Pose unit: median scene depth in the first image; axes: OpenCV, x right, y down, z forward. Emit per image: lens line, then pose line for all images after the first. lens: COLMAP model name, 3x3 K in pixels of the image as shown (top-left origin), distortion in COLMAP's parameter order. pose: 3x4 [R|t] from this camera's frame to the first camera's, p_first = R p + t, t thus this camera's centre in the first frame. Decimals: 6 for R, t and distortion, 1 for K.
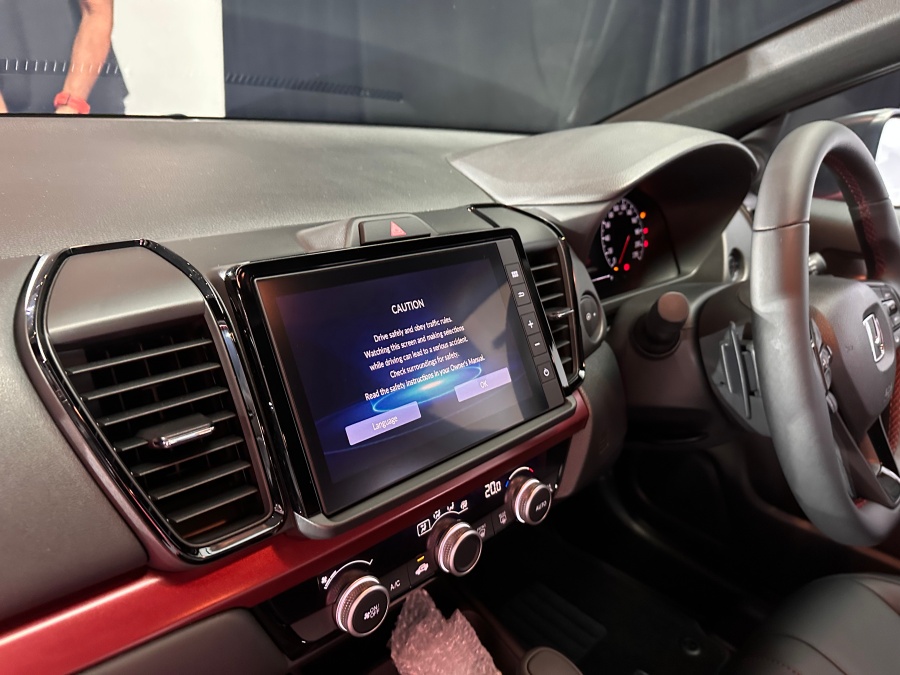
lens RADIAL K [[640.7, 0, 446.4], [0, 640.7, 332.8], [0, 0, 1]] dist [0.010788, -0.004862]
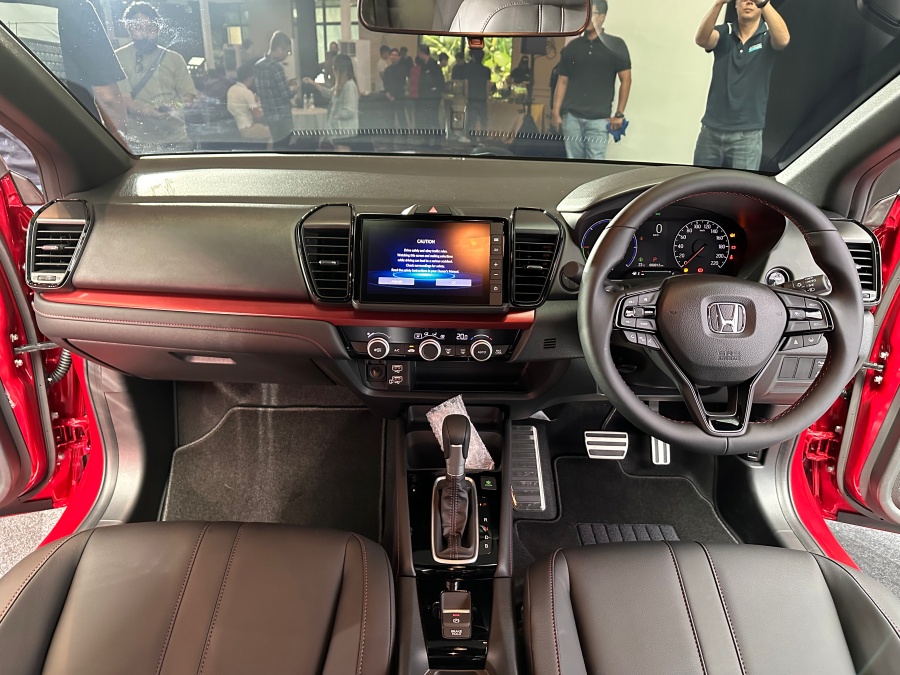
lens RADIAL K [[623.5, 0, 451.4], [0, 623.5, 337.5], [0, 0, 1]] dist [-0.001096, -0.000204]
pose [[0.728281, 0.226481, -0.646771, 1.583683], [-0.225853, 0.970403, 0.085491, 0.085697], [0.646991, 0.083814, 0.757878, -0.678690]]
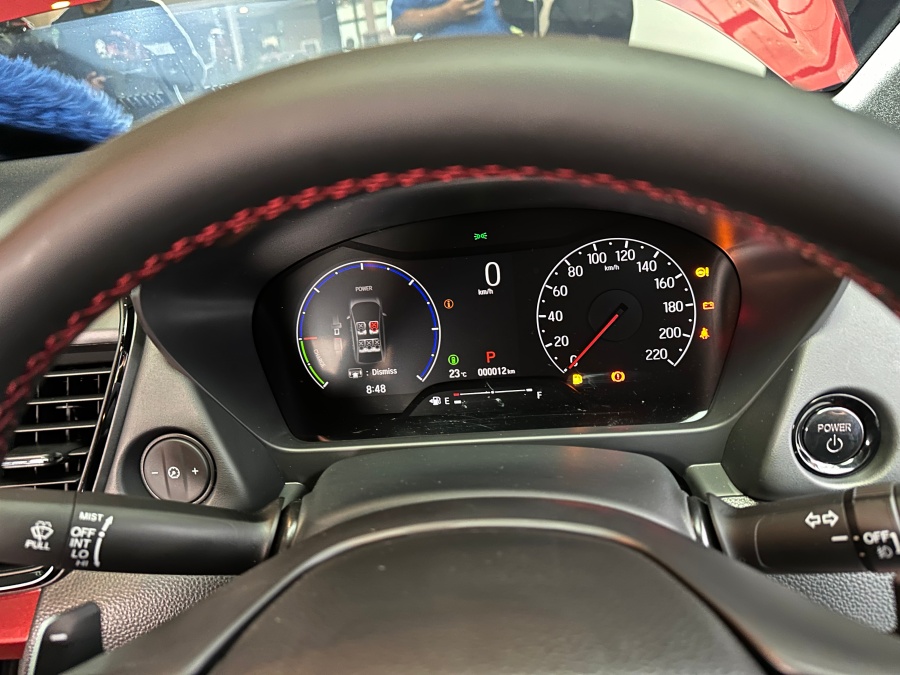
lens RADIAL K [[640.7, 0, 450.6], [0, 640.7, 339.0], [0, 0, 1]] dist [0.010788, -0.004862]
pose [[0.659857, 0.173239, -0.731148, 1.111288], [-0.130402, 0.984696, 0.115628, -0.345035], [0.739989, 0.019045, 0.672349, 1.152854]]
